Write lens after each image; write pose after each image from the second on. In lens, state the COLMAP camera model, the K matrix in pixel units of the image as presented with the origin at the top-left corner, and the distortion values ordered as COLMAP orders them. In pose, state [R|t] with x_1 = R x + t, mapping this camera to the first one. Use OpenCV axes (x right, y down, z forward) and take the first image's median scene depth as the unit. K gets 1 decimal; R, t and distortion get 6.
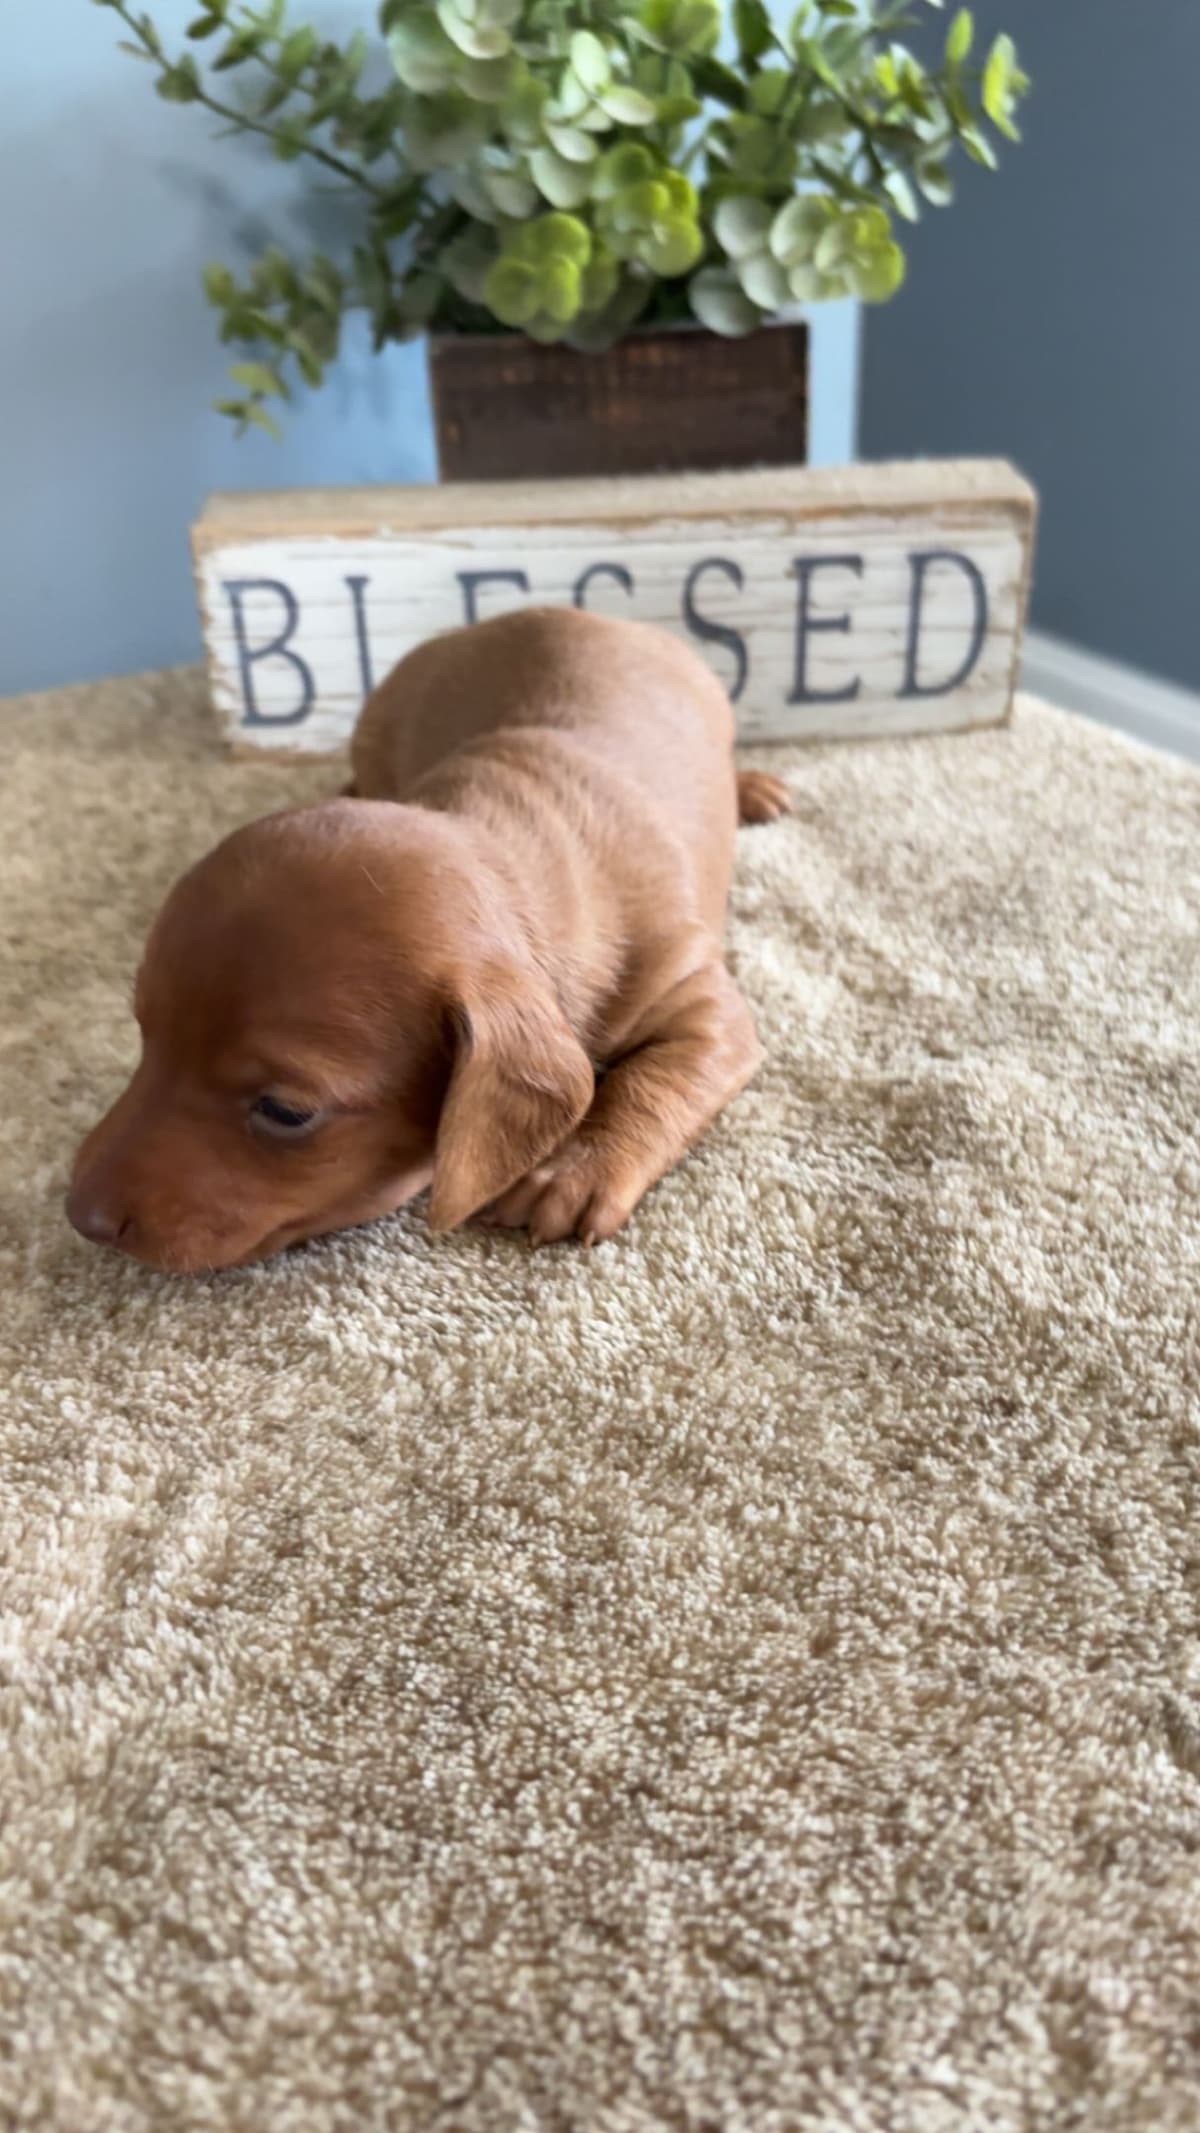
lens RADIAL K [[1781.0, 0, 618.8], [0, 1781.0, 1064.9], [0, 0, 1]] dist [-0.010347, 0.012503]
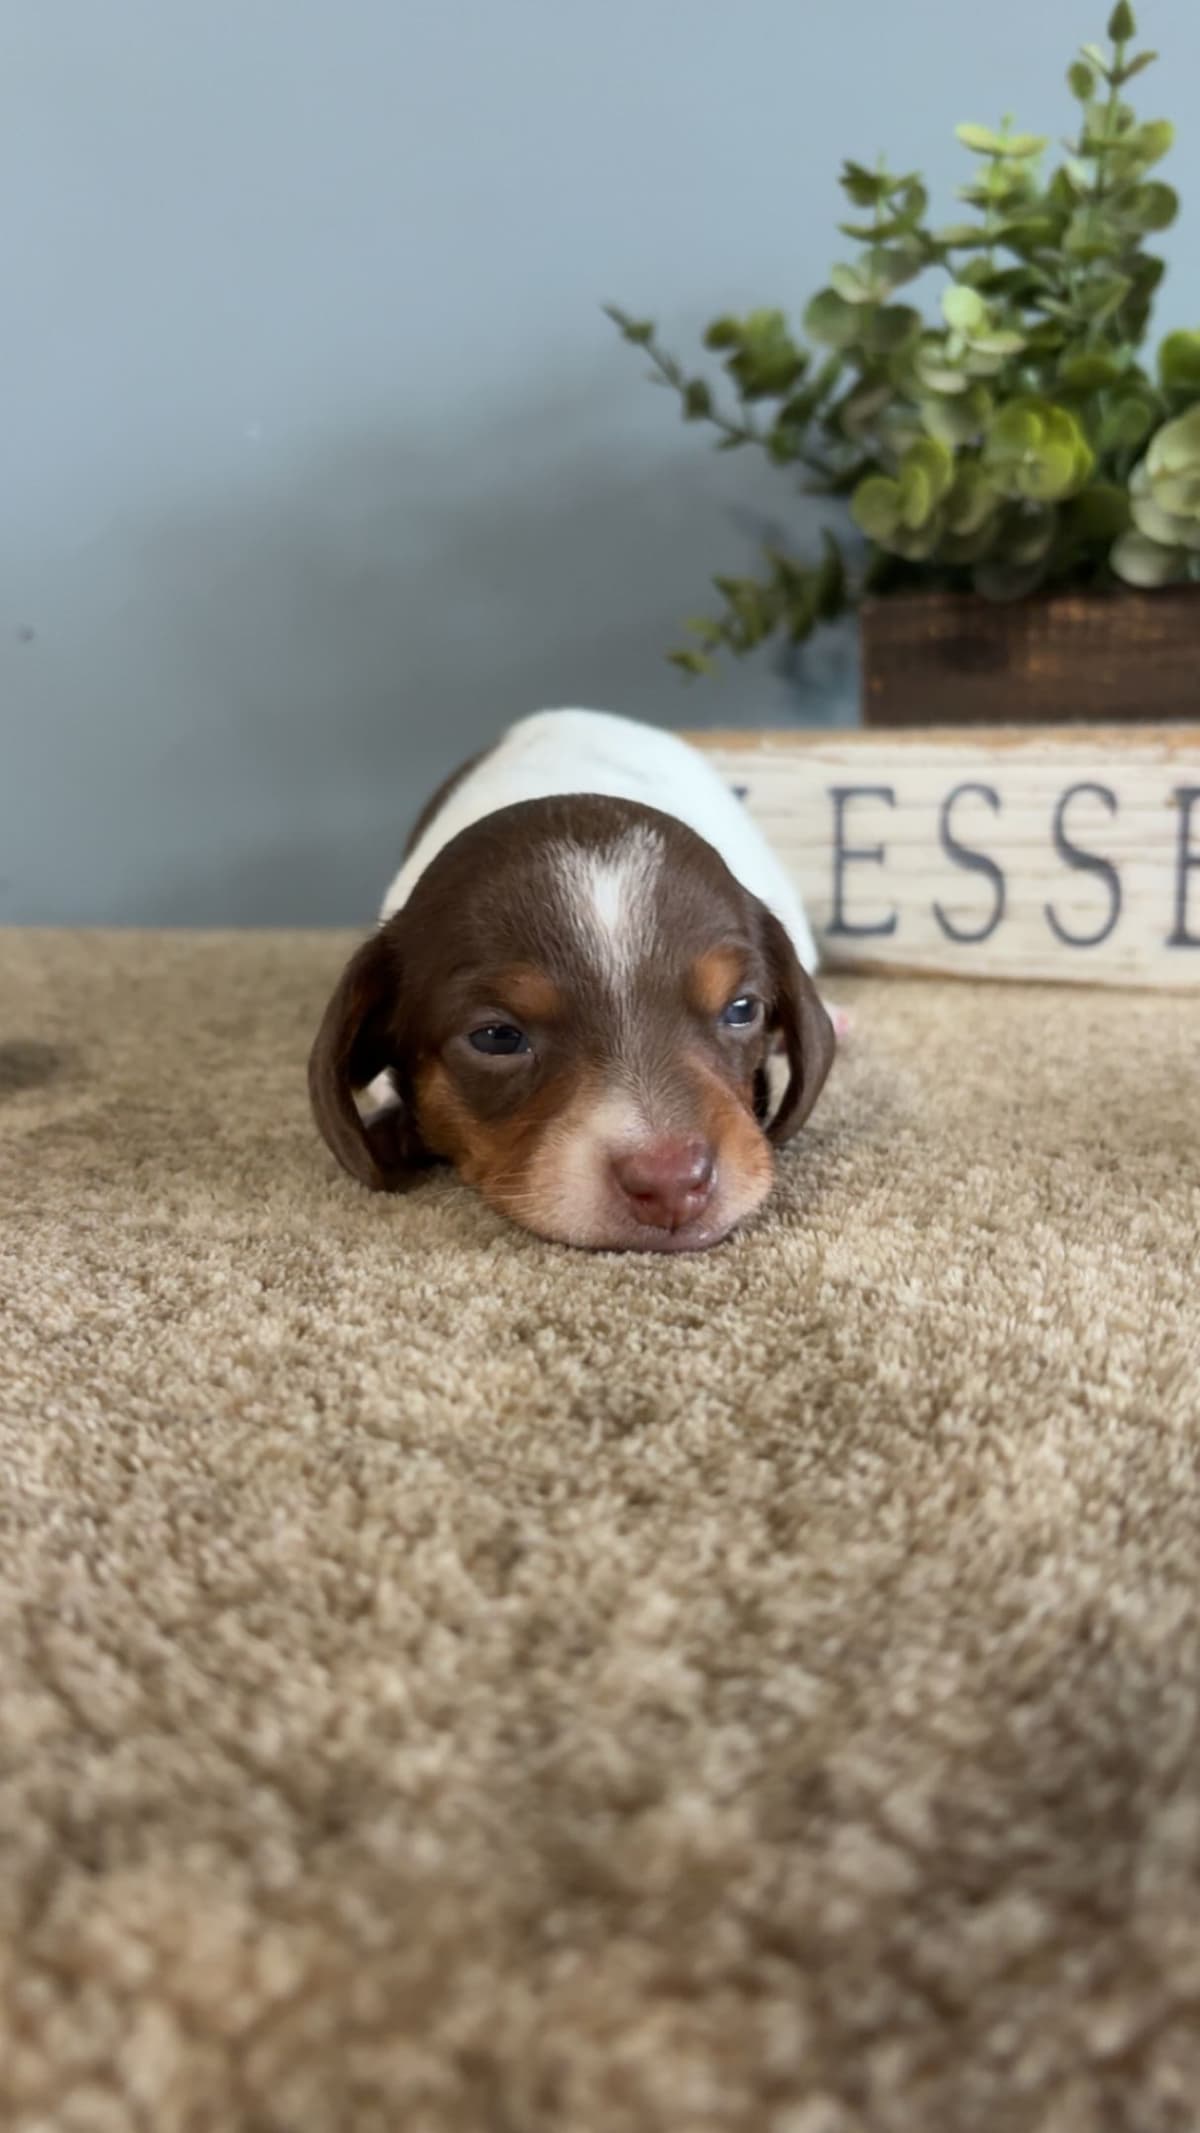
lens RADIAL K [[1781.0, 0, 597.2], [0, 1781.0, 997.2], [0, 0, 1]] dist [-0.010347, 0.012503]
pose [[0.864567, 0.084054, -0.495439, 0.619028], [-0.253680, 0.924068, -0.285912, 0.324074], [0.433787, 0.372873, 0.820241, 0.287536]]
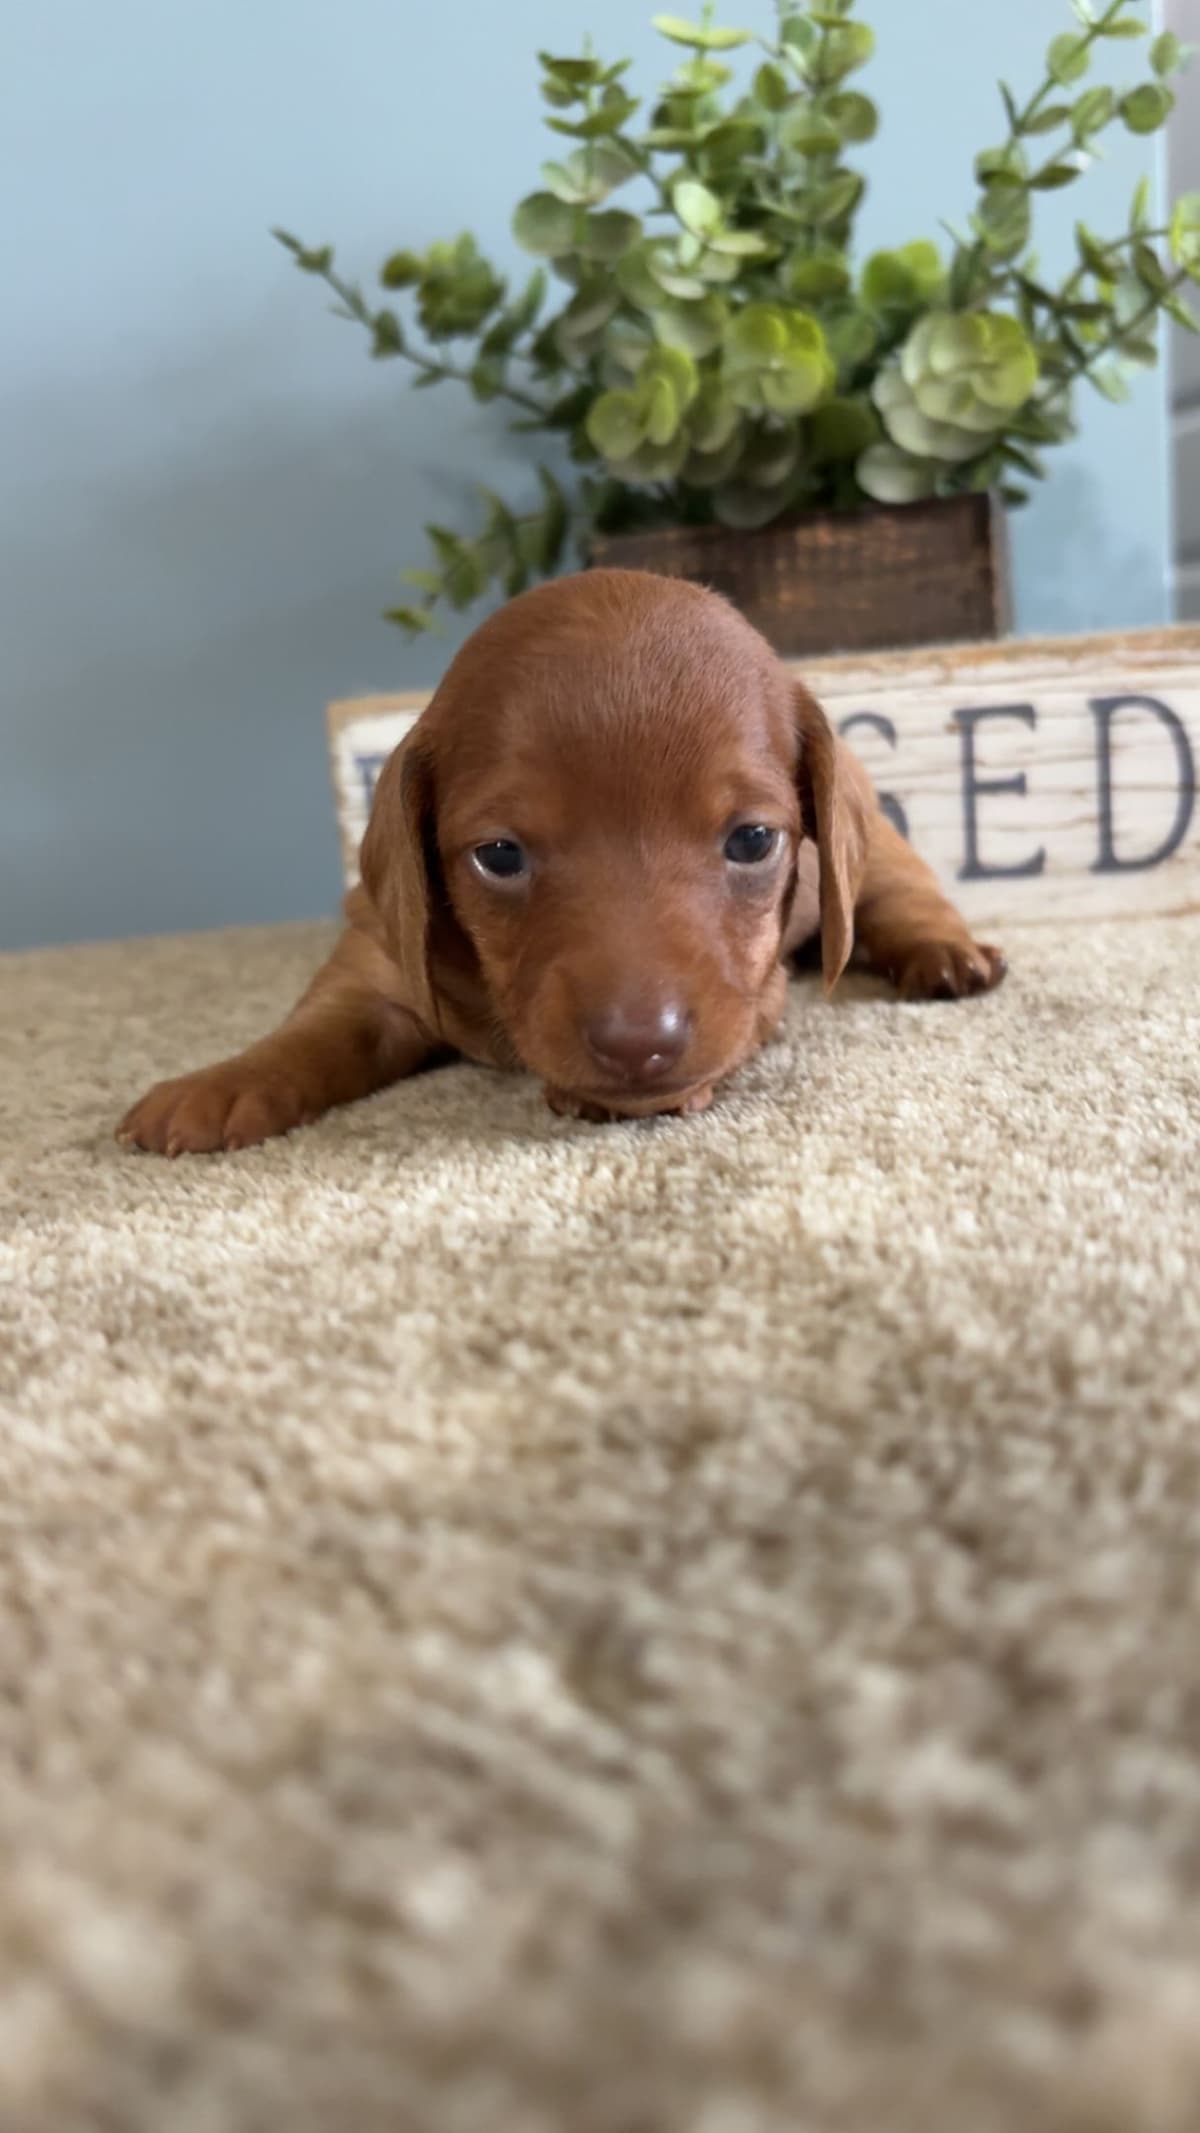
lens RADIAL K [[1781.0, 0, 608.5], [0, 1781.0, 1044.2], [0, 0, 1]] dist [-0.010347, 0.012503]
pose [[0.949293, 0.003128, -0.314378, 0.430270], [-0.104908, 0.945790, -0.307367, 0.328484], [0.296374, 0.324762, 0.898160, 0.413885]]
